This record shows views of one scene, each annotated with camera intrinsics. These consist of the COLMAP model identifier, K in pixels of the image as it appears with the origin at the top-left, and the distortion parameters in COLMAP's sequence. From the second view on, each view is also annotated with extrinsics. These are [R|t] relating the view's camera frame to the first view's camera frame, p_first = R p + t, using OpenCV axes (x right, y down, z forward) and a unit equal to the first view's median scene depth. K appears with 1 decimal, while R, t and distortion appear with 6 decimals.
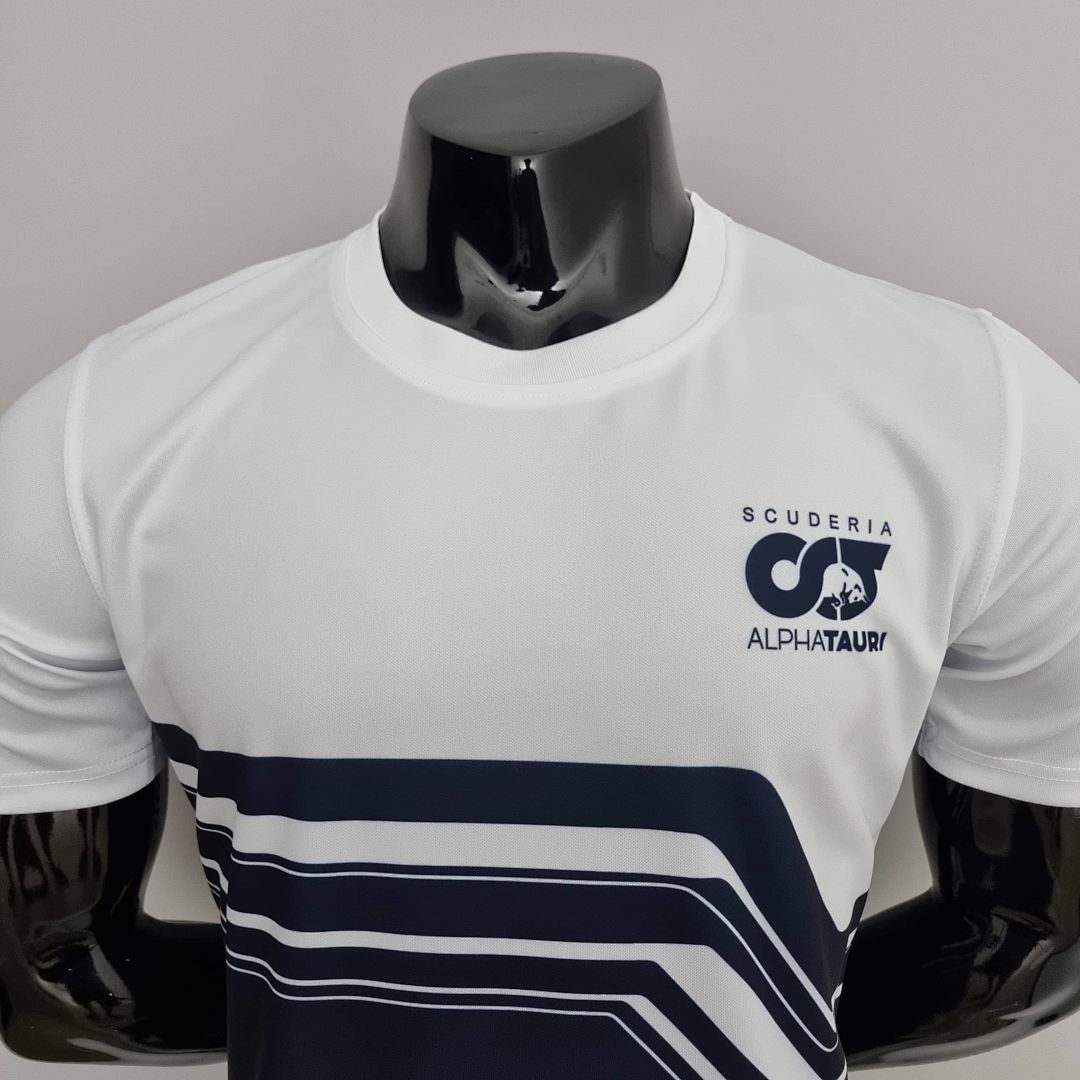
lens RADIAL K [[1016.6, 0, 540.6], [0, 1016.6, 541.0], [0, 0, 1]] dist [-0.005676, 0.000000]
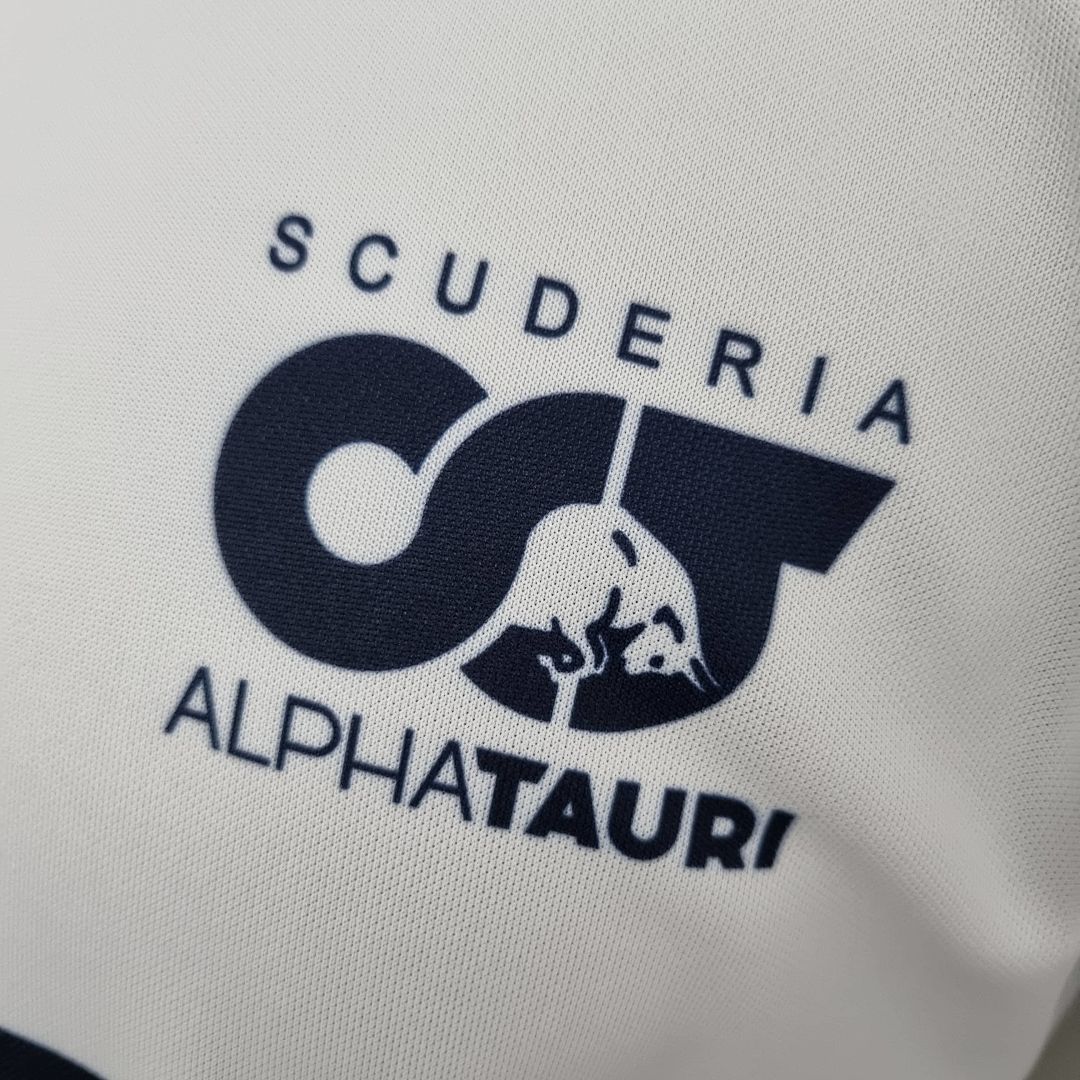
lens RADIAL K [[1016.6, 0, 539.9], [0, 1016.6, 542.5], [0, 0, 1]] dist [-0.005676, 0.000000]
pose [[0.898372, 0.240104, -0.367801, 0.370939], [-0.176847, 0.964220, 0.197495, -0.014736], [0.402060, -0.112380, 0.908690, 0.773427]]
